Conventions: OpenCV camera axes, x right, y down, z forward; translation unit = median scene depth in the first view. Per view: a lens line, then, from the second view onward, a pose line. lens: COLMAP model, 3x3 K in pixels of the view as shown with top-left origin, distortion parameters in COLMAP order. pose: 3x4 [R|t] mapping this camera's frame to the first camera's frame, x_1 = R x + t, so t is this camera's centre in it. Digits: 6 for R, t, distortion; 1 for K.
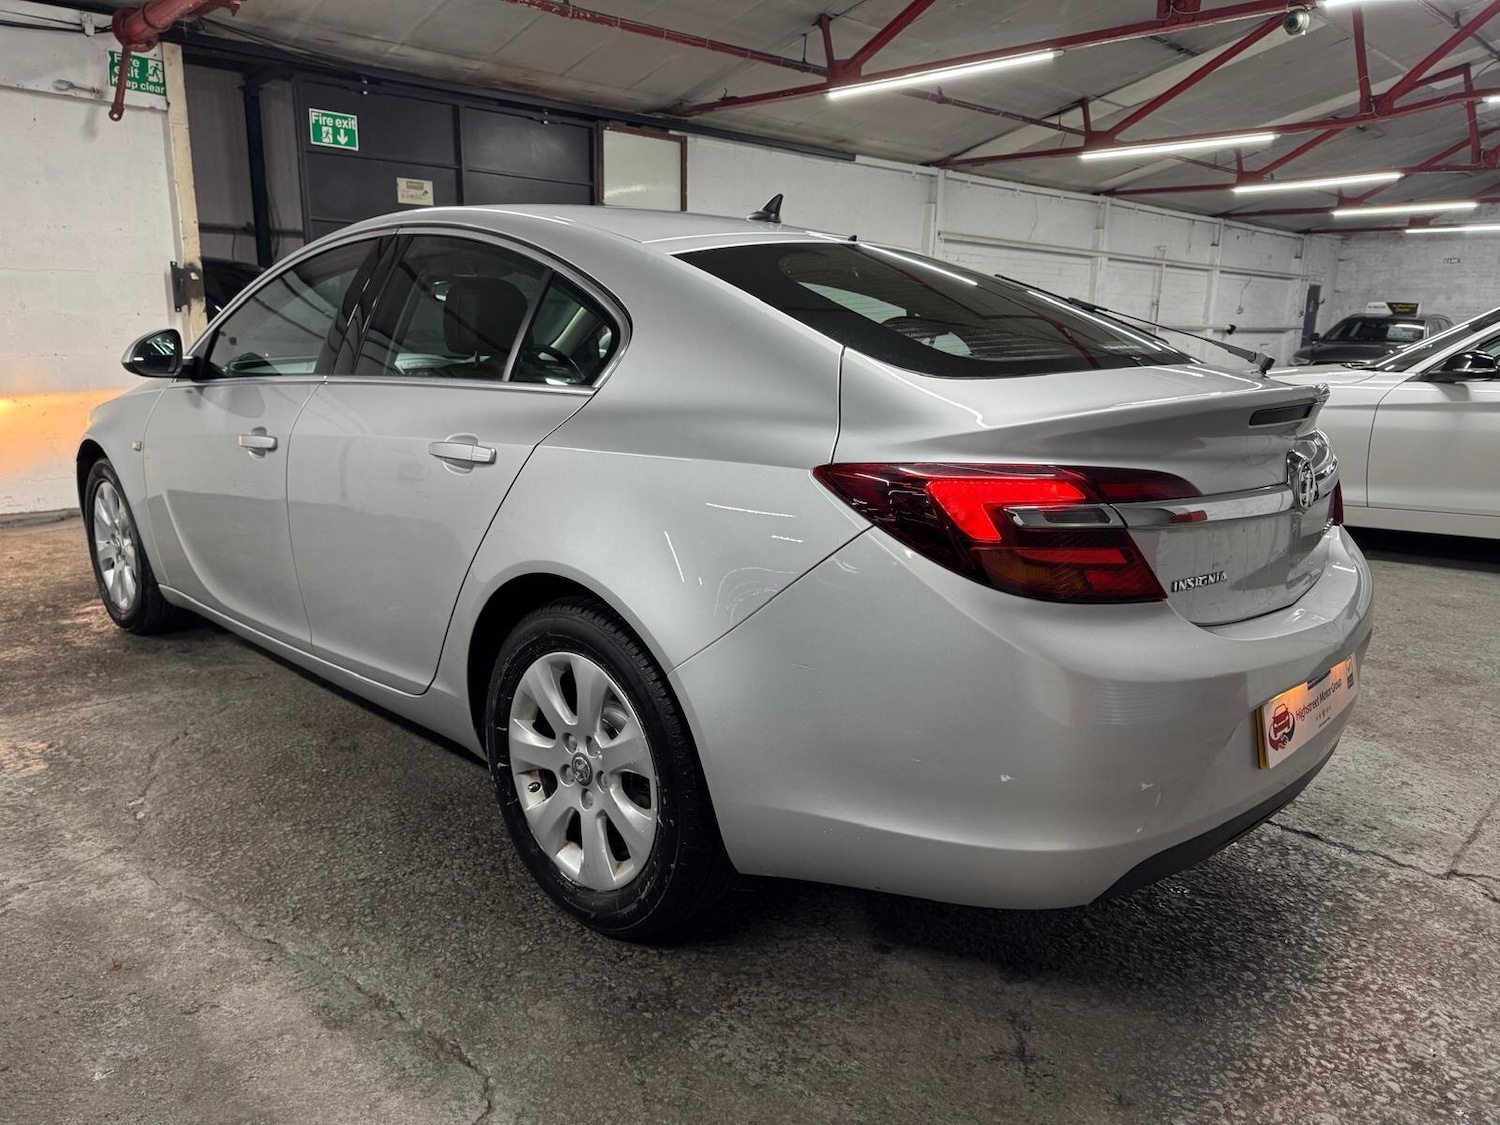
lens RADIAL K [[1066.8, 0, 747.3], [0, 1066.8, 559.0], [0, 0, 1]] dist [0.009192, -0.009065]
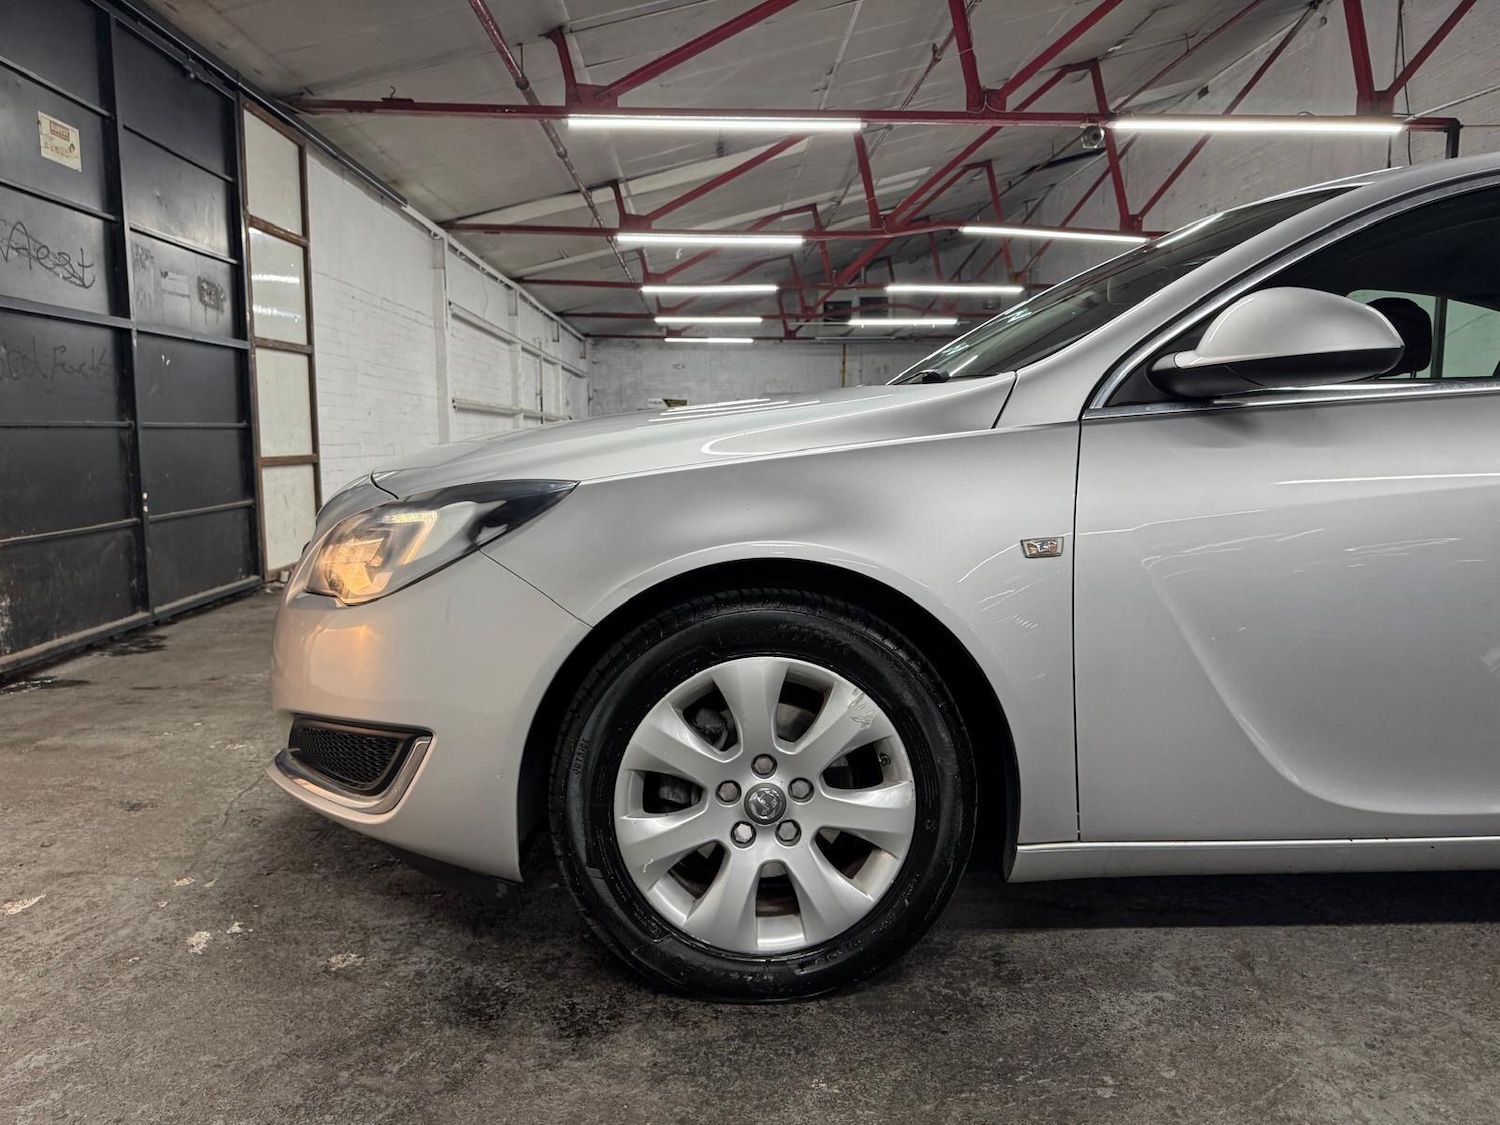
lens RADIAL K [[1050.8, 0, 746.2], [0, 1050.8, 569.7], [0, 0, 1]] dist [0.079057, -0.101626]
pose [[0.688122, -0.102510, 0.718317, -1.576521], [0.162733, 0.986555, -0.015102, -0.177255], [-0.707111, 0.127286, 0.695552, 1.246693]]
